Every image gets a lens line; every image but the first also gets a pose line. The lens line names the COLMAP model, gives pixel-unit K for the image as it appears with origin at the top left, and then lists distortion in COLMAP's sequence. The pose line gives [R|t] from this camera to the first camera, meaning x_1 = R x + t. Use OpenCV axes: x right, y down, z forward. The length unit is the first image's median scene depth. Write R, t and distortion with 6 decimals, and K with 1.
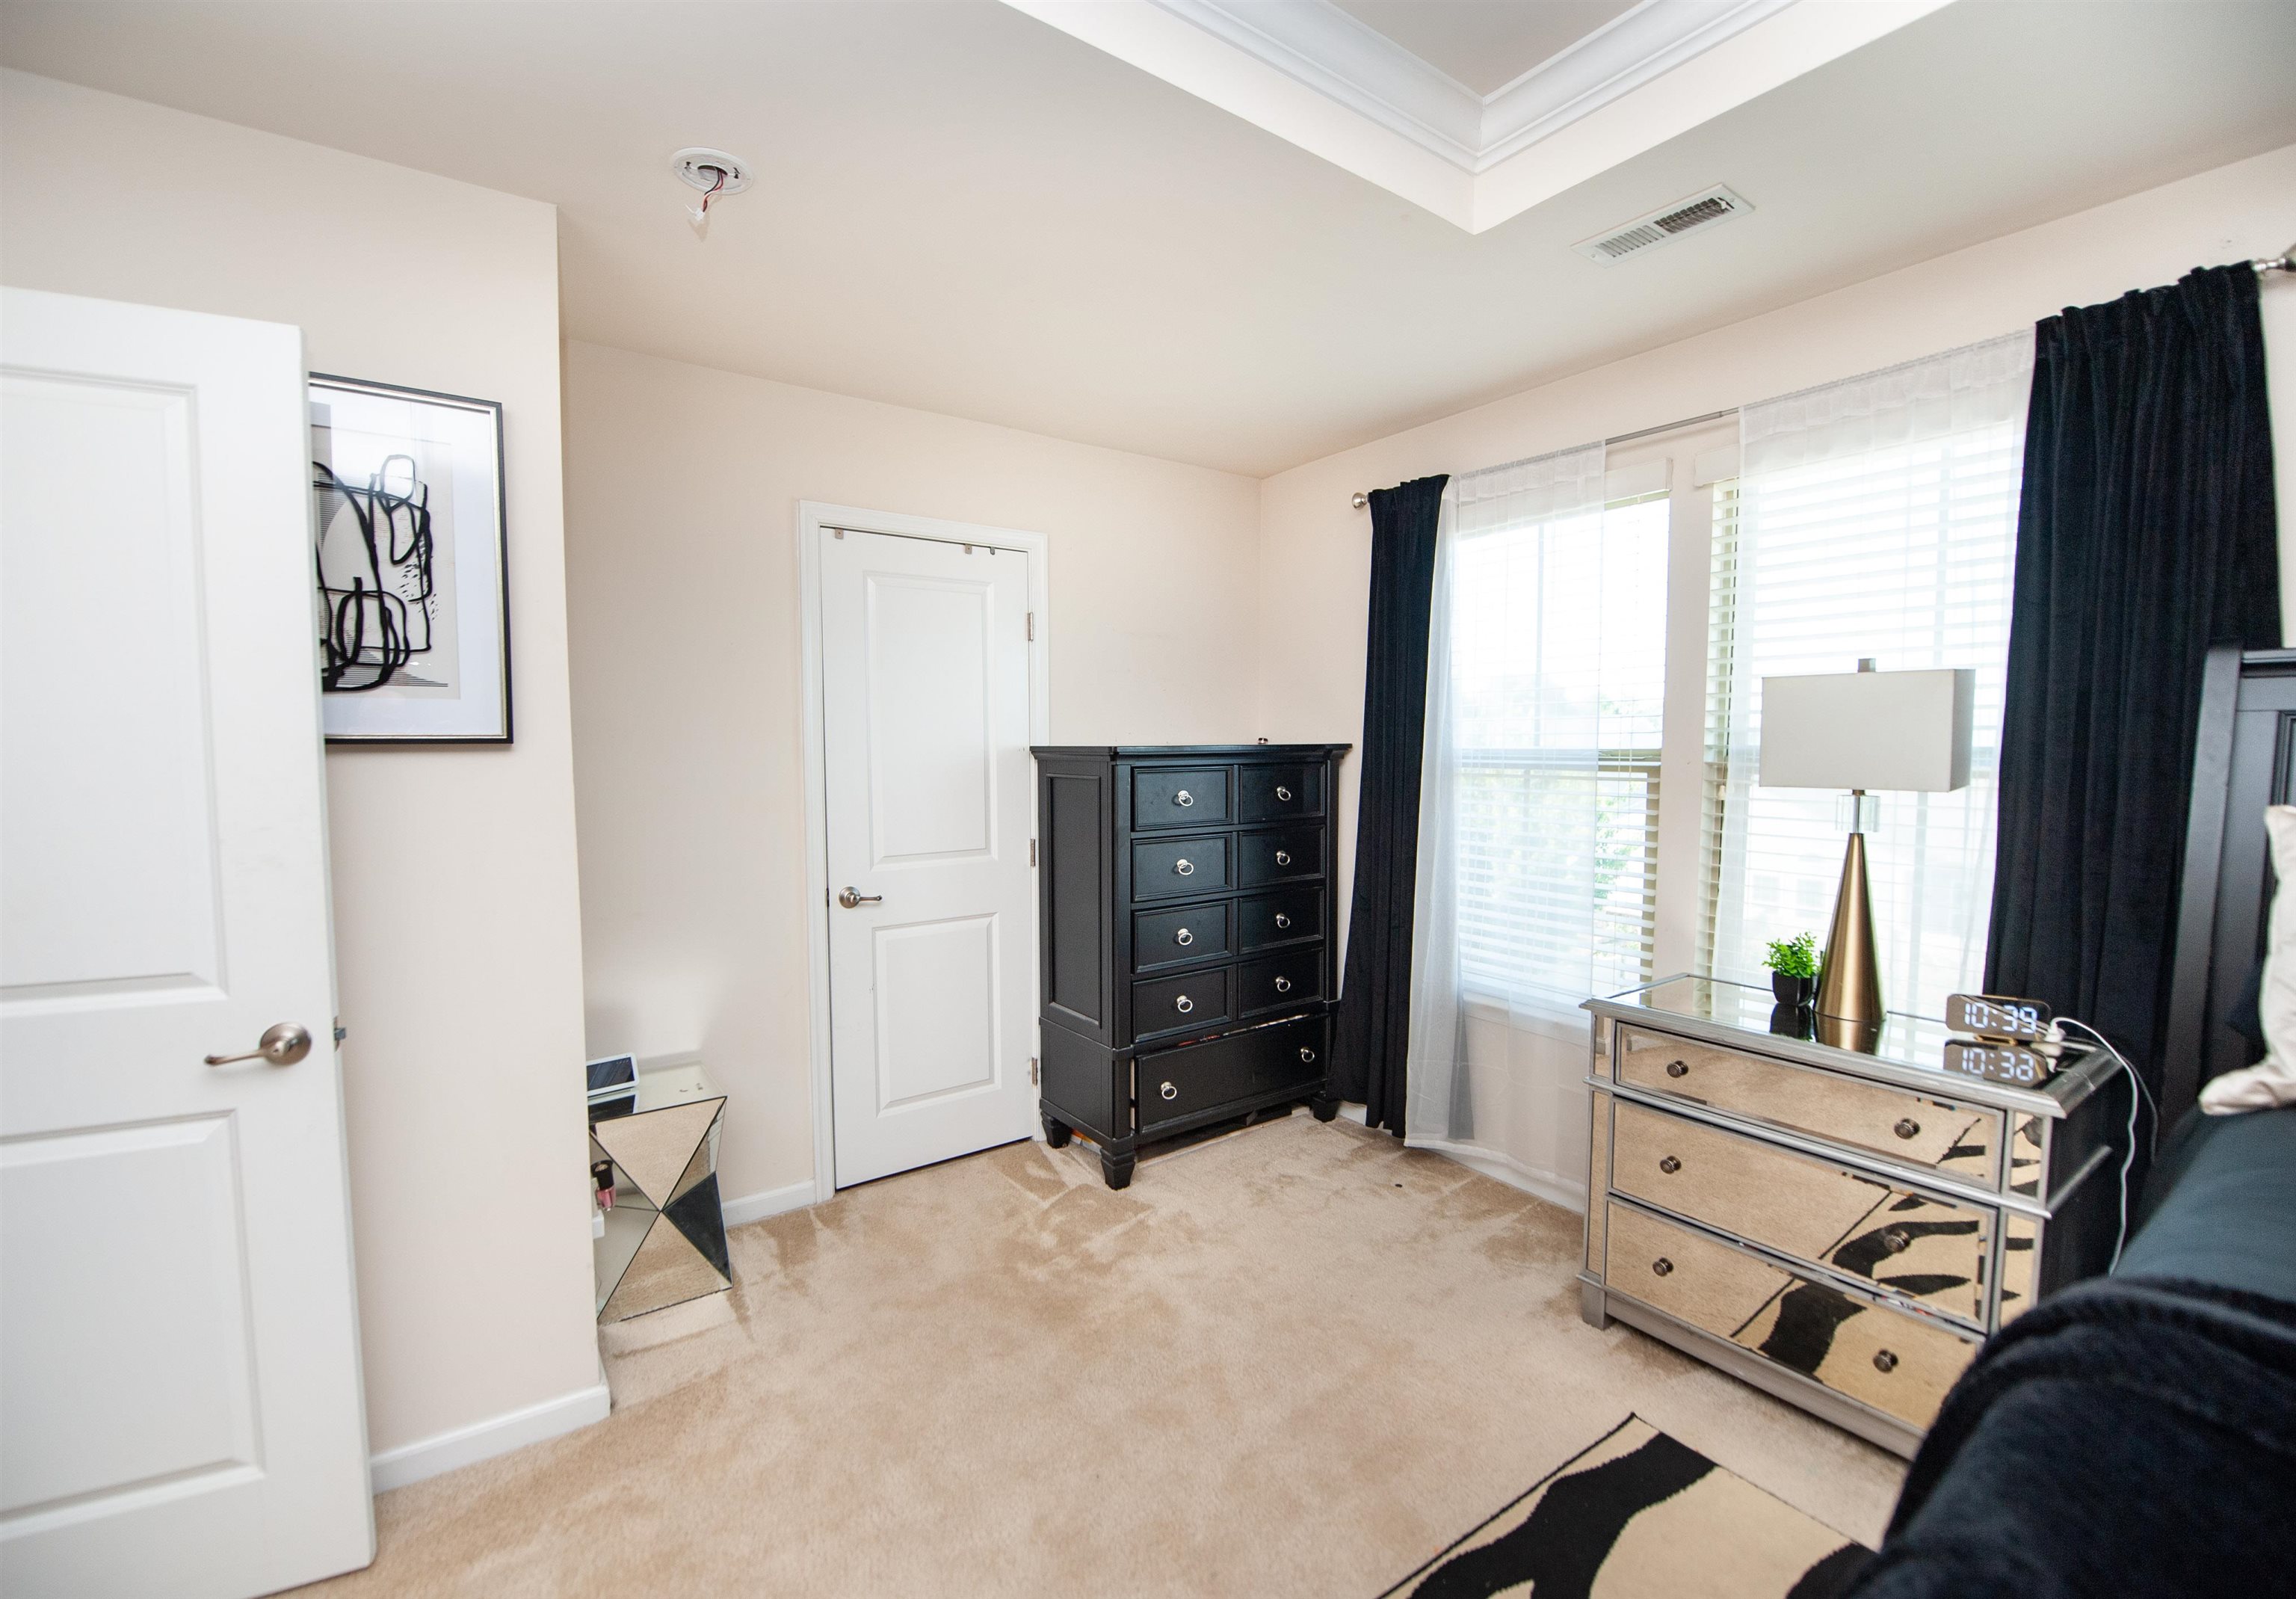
lens RADIAL K [[1011.0, 0, 1141.1], [0, 1011.0, 816.3], [0, 0, 1]] dist [-0.021499, -0.000149]
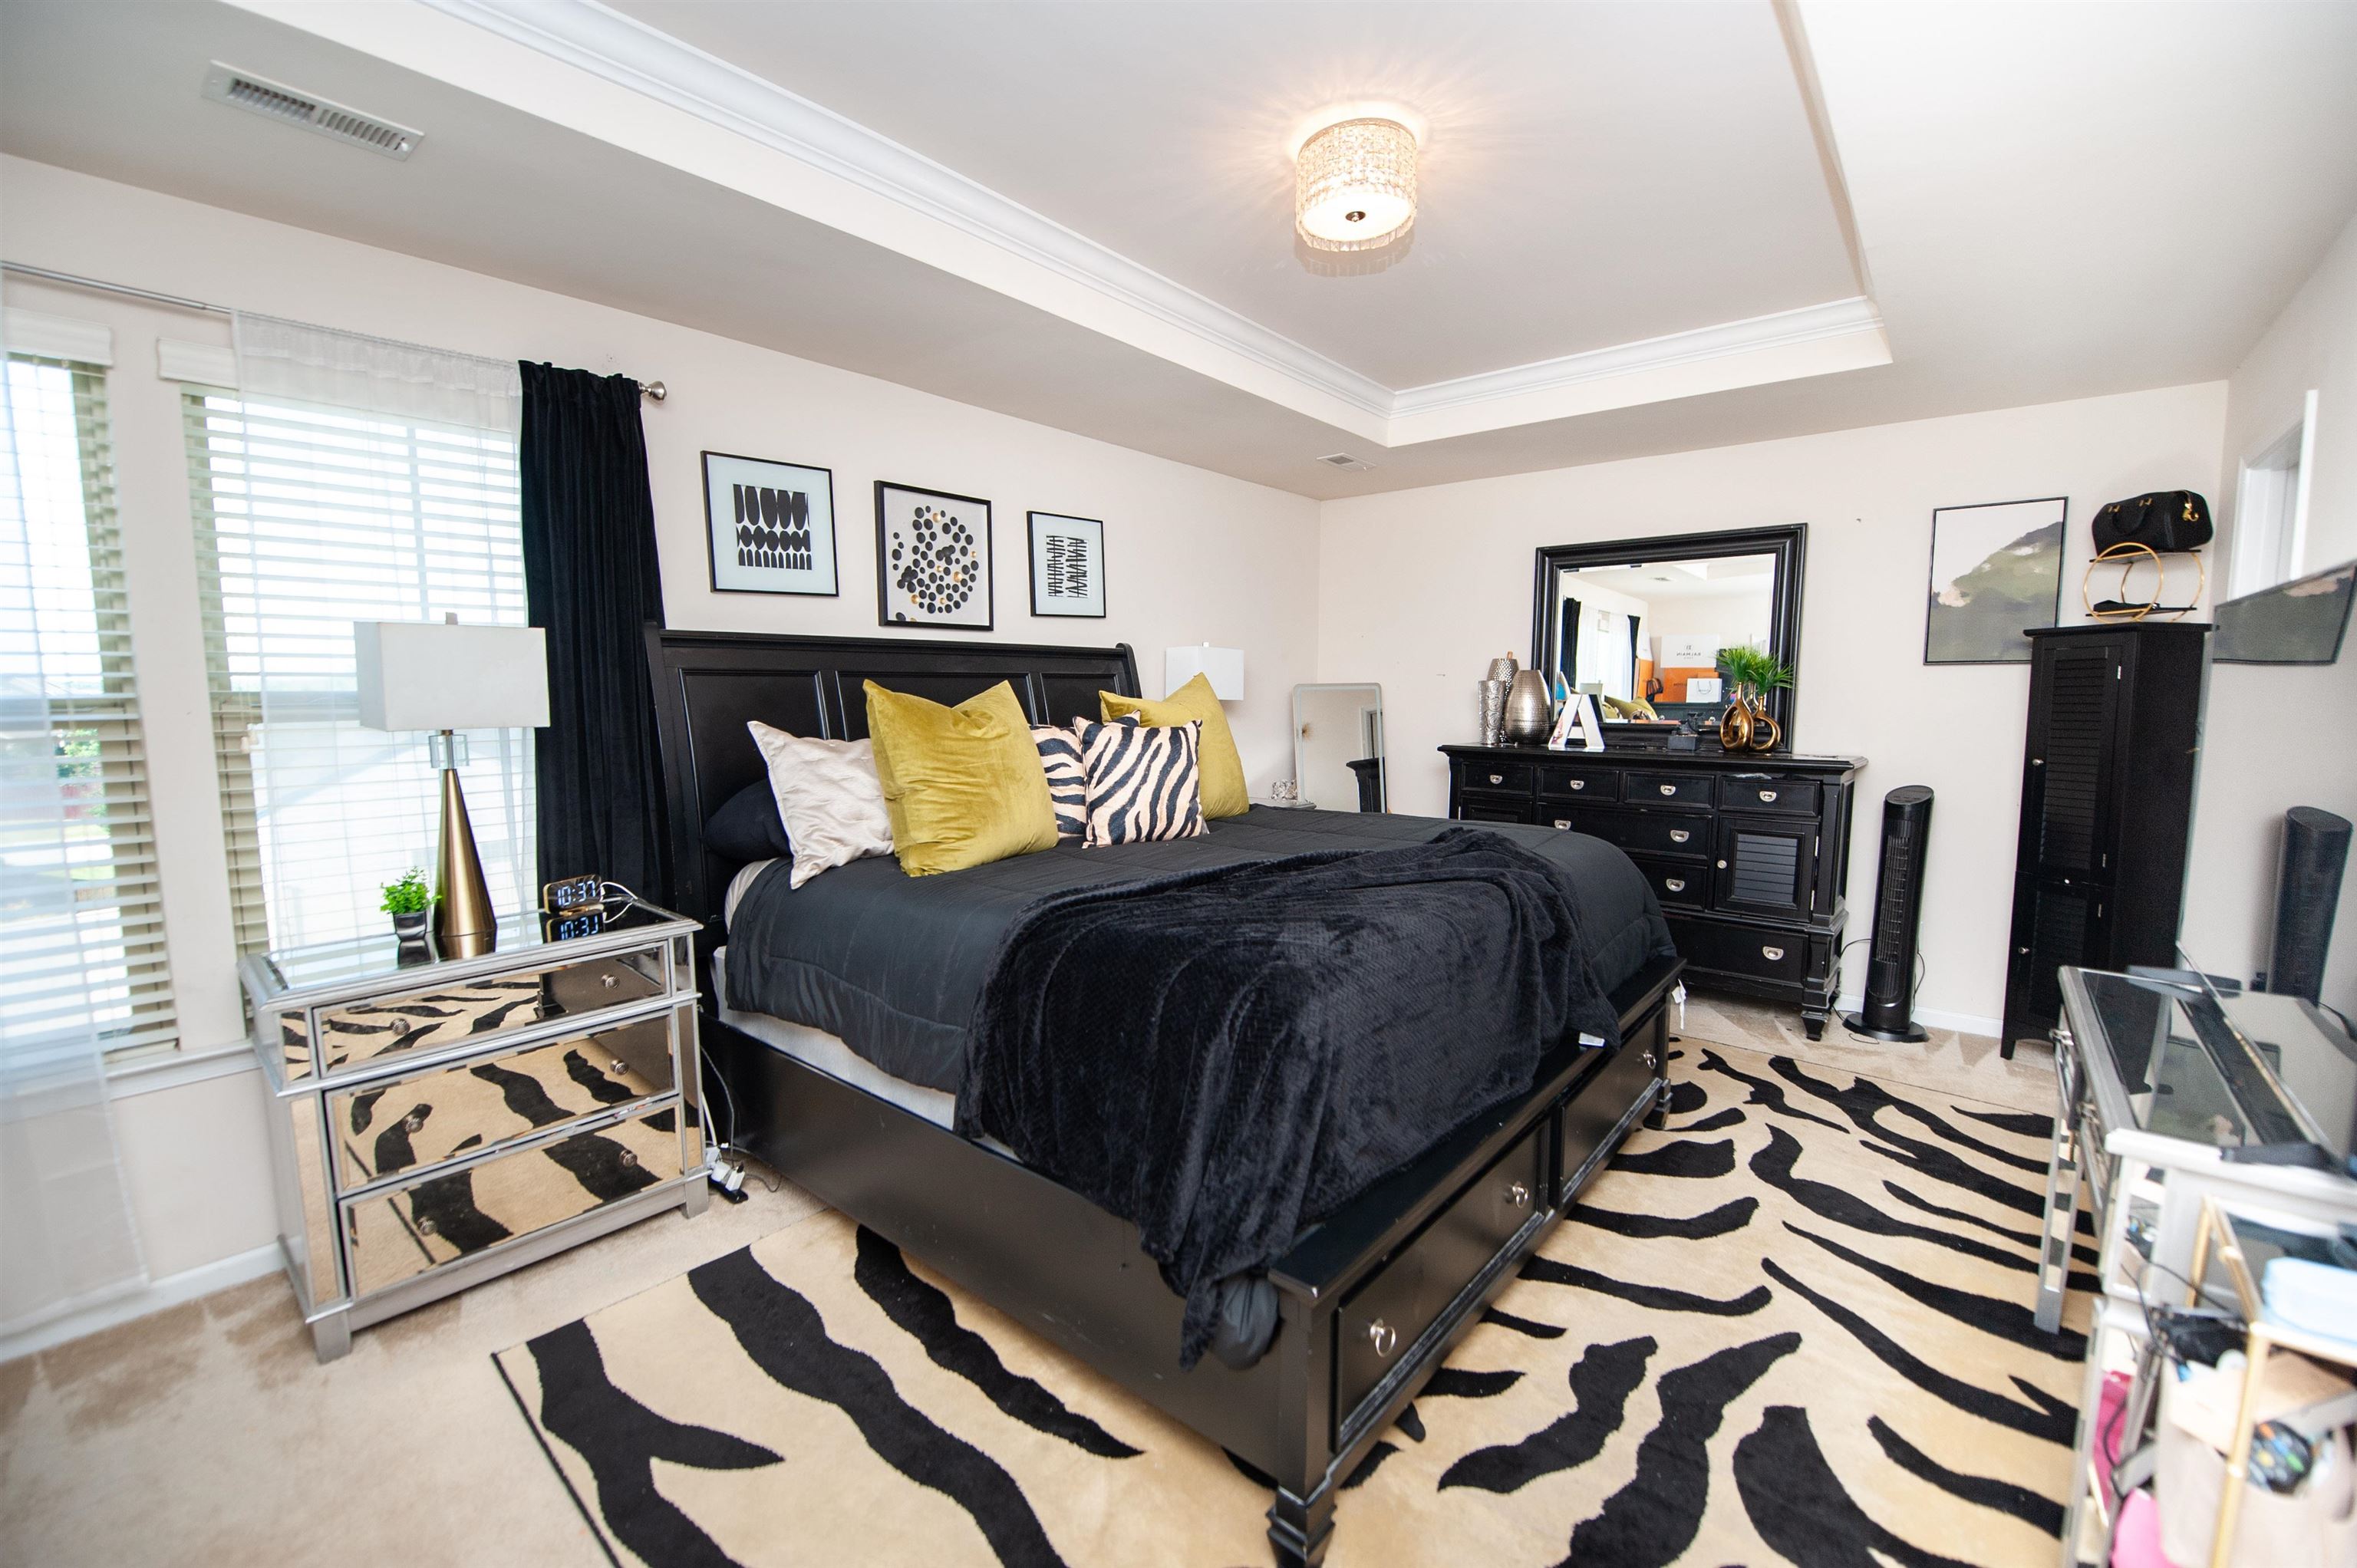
lens RADIAL K [[954.4, 0, 1179.8], [0, 954.4, 791.2], [0, 0, 1]] dist [-0.022586, -0.000268]
pose [[-0.250539, -0.104718, 0.962426, -0.530198], [0.069944, 0.989577, 0.125880, -0.035858], [-0.965576, 0.098854, -0.240603, 0.494662]]
